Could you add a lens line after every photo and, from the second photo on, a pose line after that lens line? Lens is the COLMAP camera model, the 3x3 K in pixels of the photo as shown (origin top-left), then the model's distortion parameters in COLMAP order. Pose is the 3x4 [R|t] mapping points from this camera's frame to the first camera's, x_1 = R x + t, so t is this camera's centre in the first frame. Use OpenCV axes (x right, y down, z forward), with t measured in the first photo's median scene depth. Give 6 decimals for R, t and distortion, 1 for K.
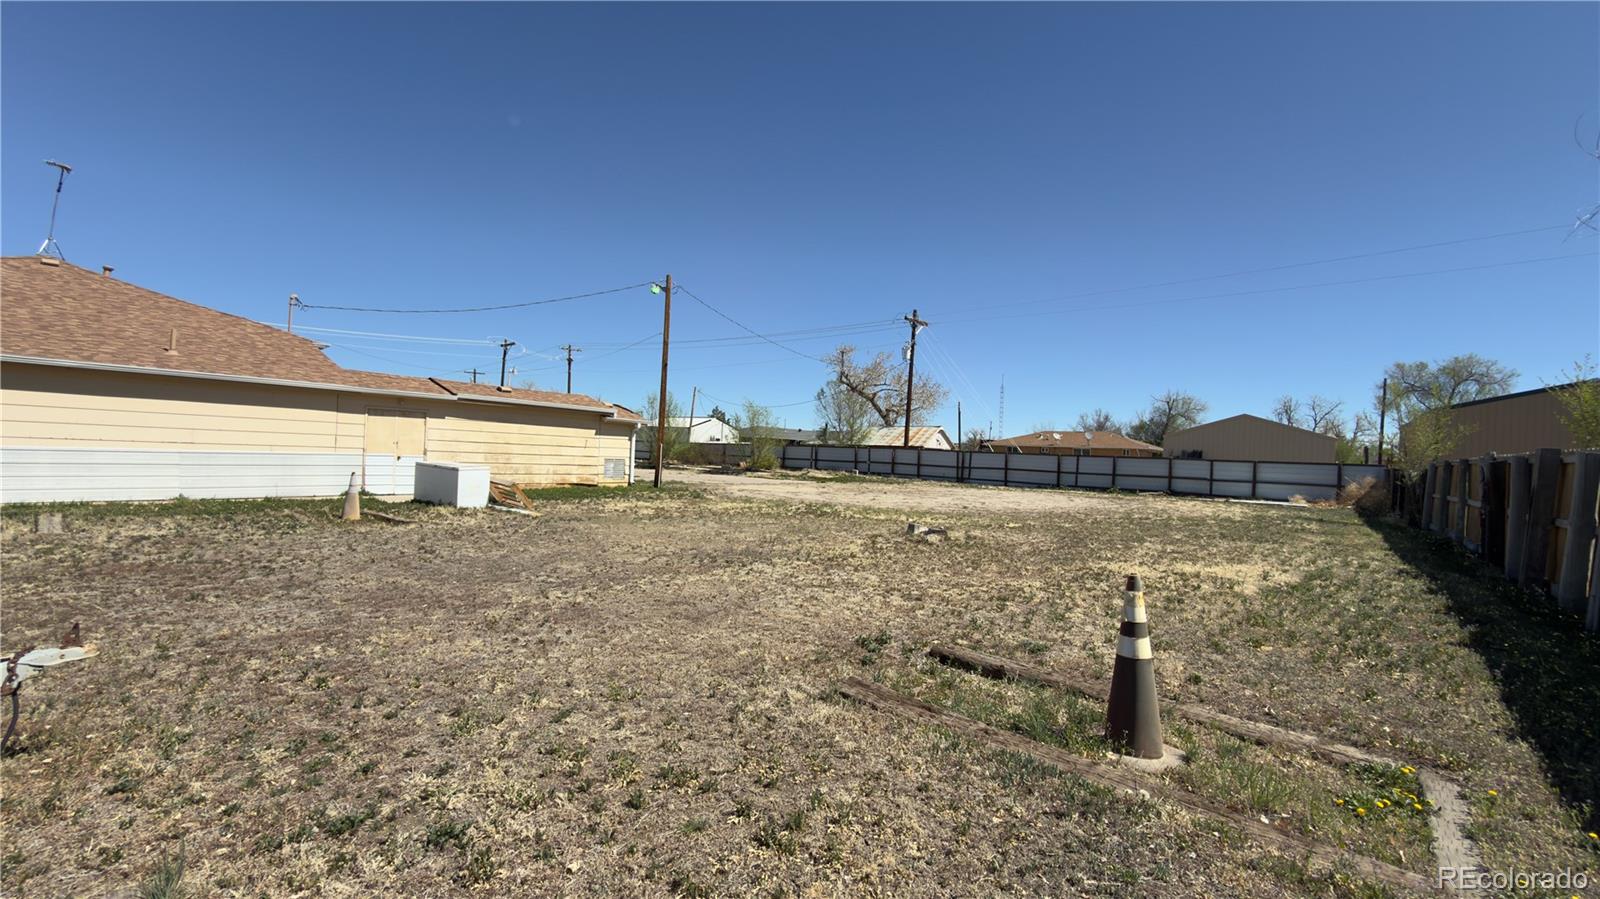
lens RADIAL K [[655.3, 0, 799.3], [0, 655.3, 453.4], [0, 0, 1]] dist [0.000387, 0.000057]
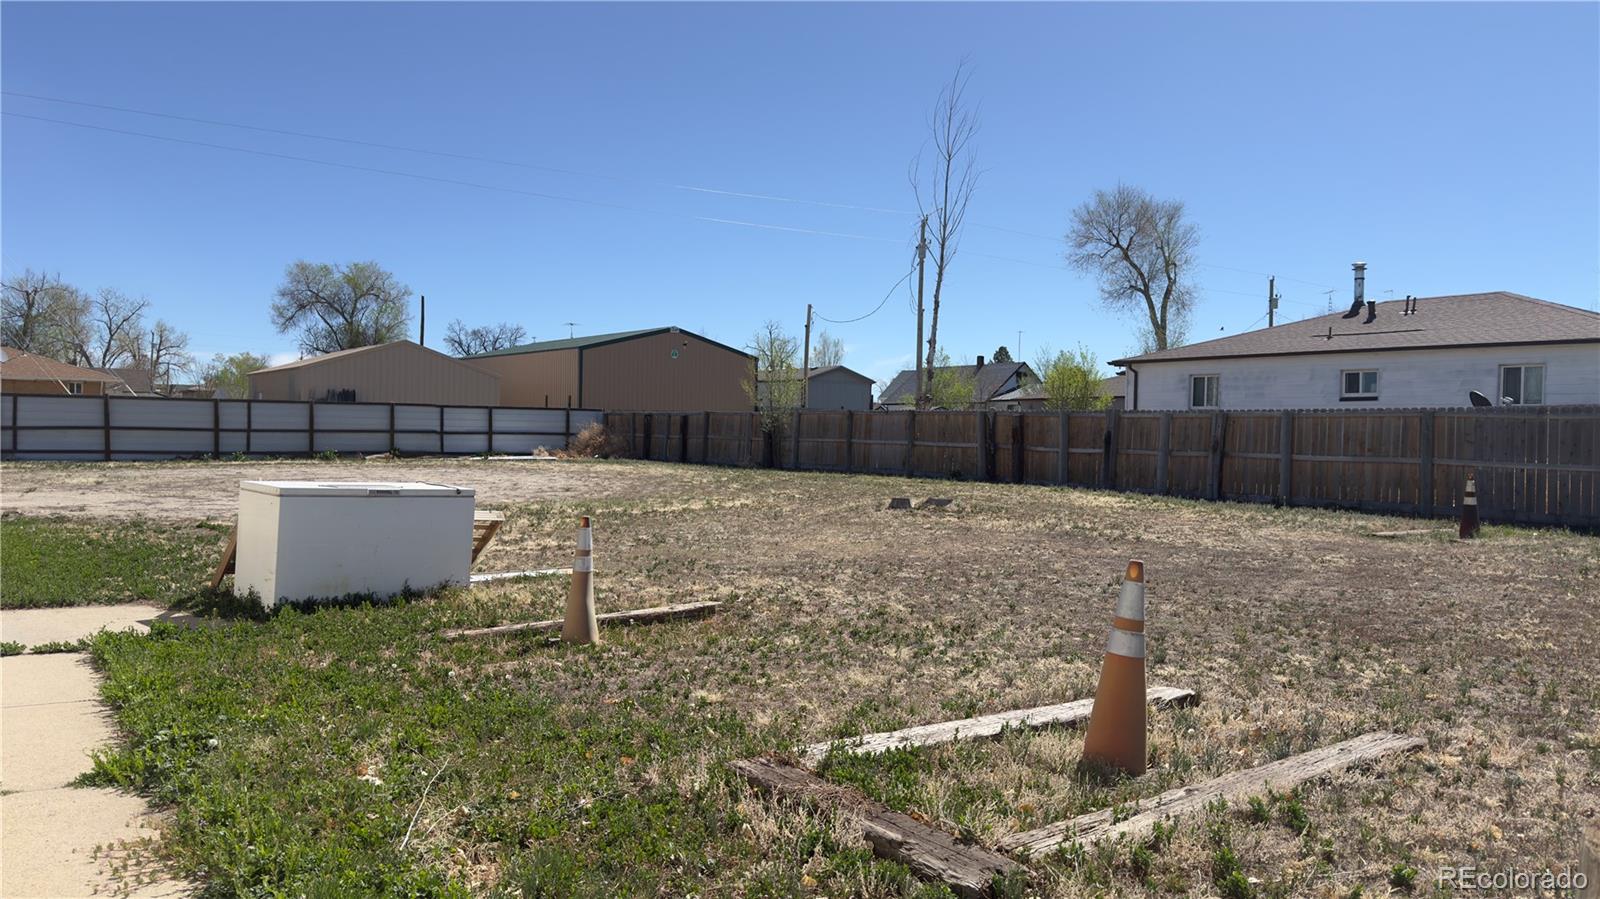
lens RADIAL K [[1154.9, 0, 800.0], [0, 1154.9, 448.0], [0, 0, 1]] dist [0.000171, -0.000177]
pose [[0.239693, -0.058159, 0.969105, -0.508954], [-0.006209, 0.998092, 0.061434, -0.023608], [-0.970829, -0.020743, 0.238875, 0.267698]]
